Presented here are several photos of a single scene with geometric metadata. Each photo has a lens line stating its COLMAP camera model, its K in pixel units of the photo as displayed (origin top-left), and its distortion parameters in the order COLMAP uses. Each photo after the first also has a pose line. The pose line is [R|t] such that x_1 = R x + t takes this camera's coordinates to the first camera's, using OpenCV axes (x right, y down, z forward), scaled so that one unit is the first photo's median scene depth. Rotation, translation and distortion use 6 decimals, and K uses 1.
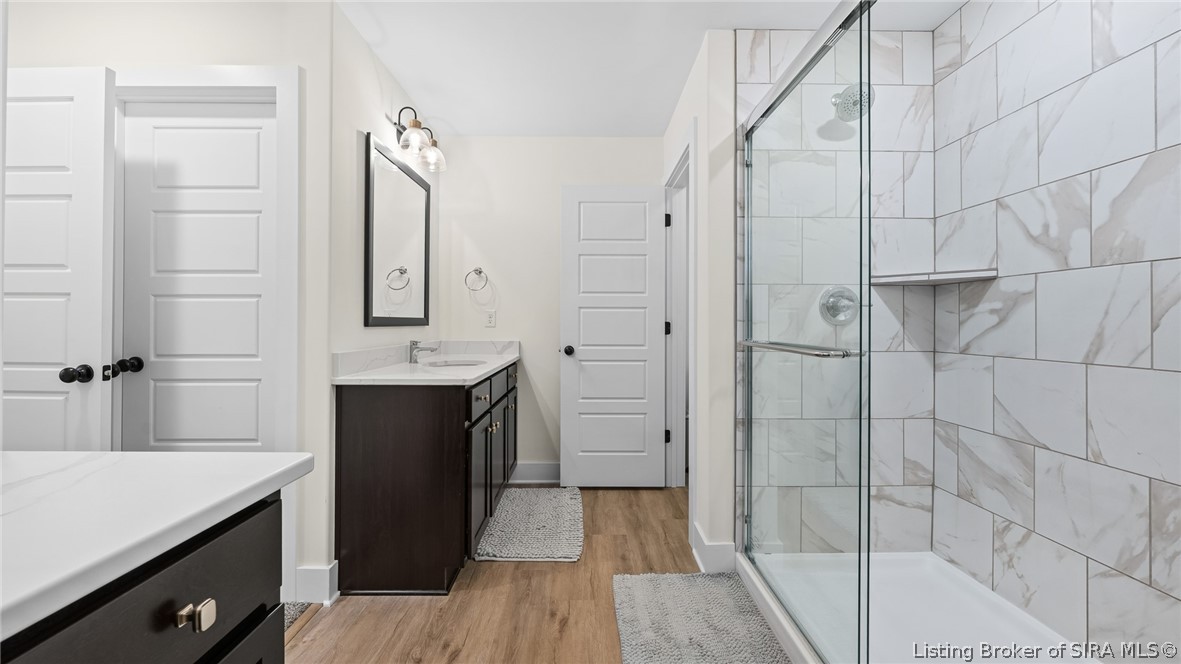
lens RADIAL K [[453.4, 0, 591.2], [0, 453.4, 321.8], [0, 0, 1]] dist [0.000026, -0.000001]
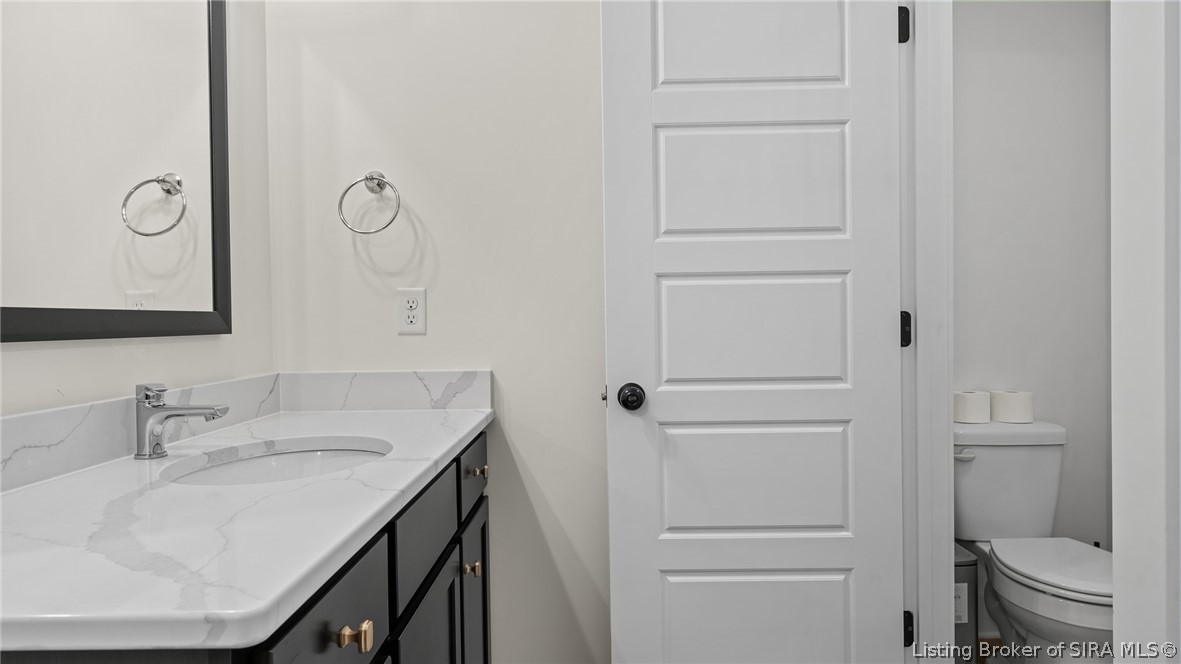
lens RADIAL K [[729.6, 0, 590.5], [0, 729.6, 332.0], [0, 0, 1]] dist [0.000986, -0.000002]
pose [[0.999650, -0.017378, -0.019955, -0.068343], [0.017737, 0.999682, 0.017931, 0.001756], [0.019637, -0.018279, 0.999640, 0.426092]]
